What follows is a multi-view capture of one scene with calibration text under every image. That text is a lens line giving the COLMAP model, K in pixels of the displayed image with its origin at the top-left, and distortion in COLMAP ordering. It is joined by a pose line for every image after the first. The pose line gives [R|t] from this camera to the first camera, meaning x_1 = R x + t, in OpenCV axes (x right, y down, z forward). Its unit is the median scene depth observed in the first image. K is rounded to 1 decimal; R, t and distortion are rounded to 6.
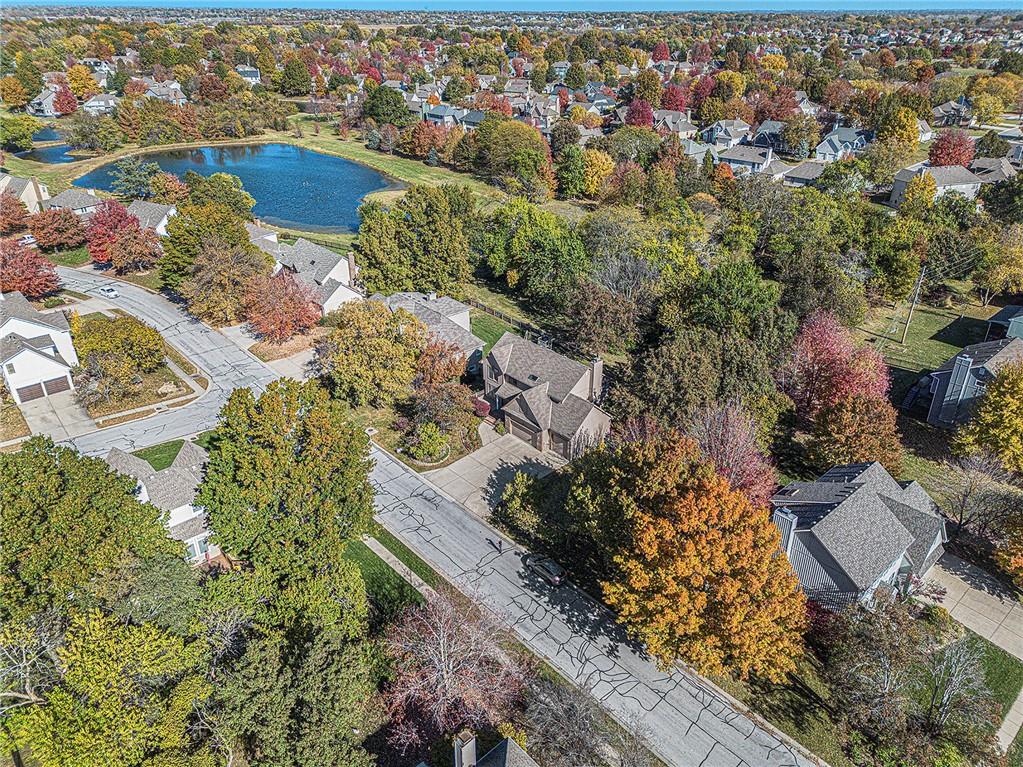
lens RADIAL K [[711.1, 0, 519.8], [0, 711.1, 383.2], [0, 0, 1]] dist [0.088592, -0.086503]
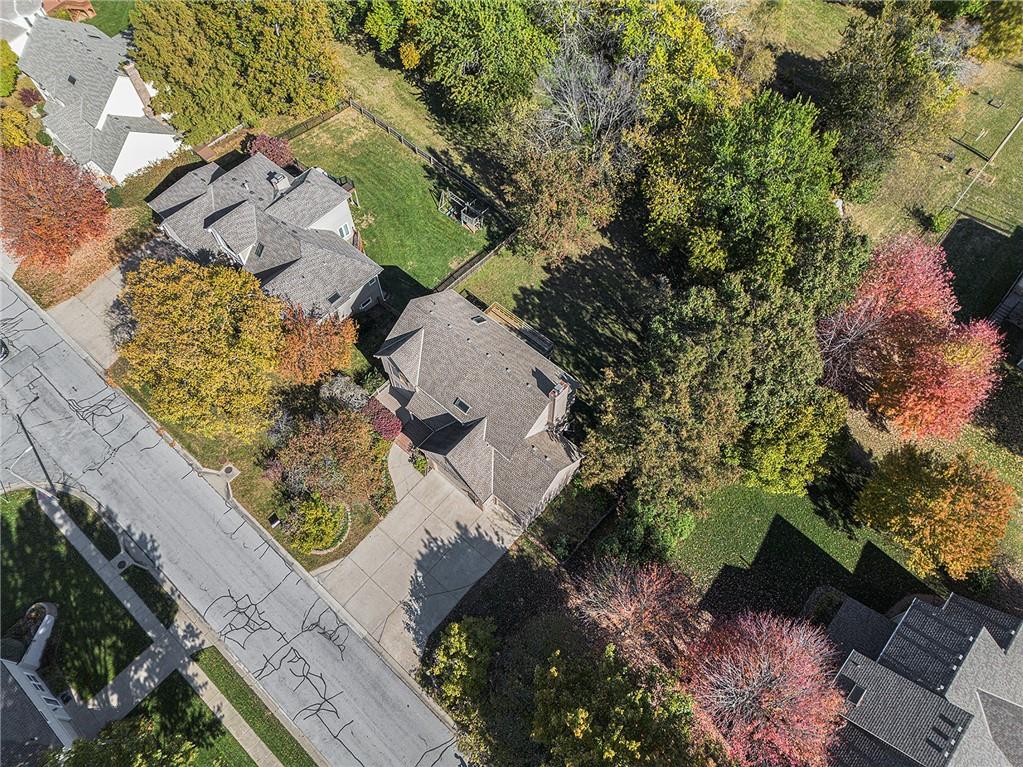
lens RADIAL K [[715.2, 0, 509.2], [0, 715.2, 383.8], [0, 0, 1]] dist [0.072000, -0.059234]
pose [[0.994989, -0.092741, 0.037363, 0.026060], [0.058331, 0.841929, 0.536426, -0.241031], [-0.081205, -0.531559, 0.843120, 0.298251]]
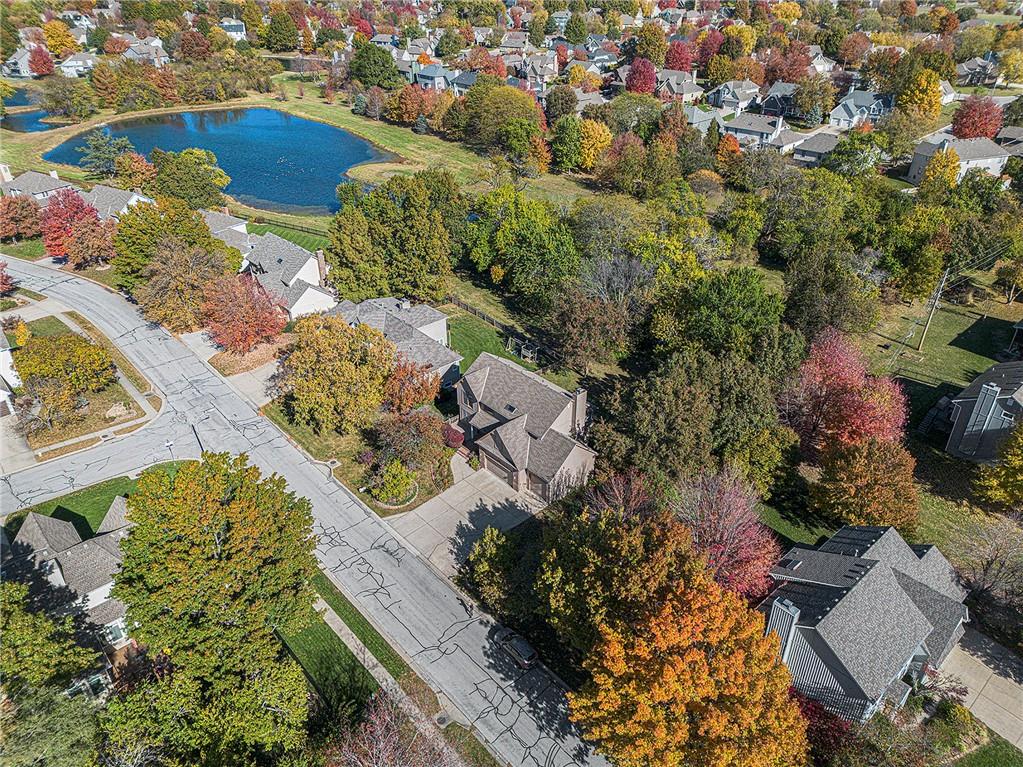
lens RADIAL K [[715.2, 0, 509.2], [0, 715.2, 383.8], [0, 0, 1]] dist [0.072000, -0.059234]
pose [[0.999854, 0.002328, -0.016906, 0.021588], [-0.001276, 0.998075, 0.062005, -0.062176], [0.017017, -0.061975, 0.997933, 0.060537]]
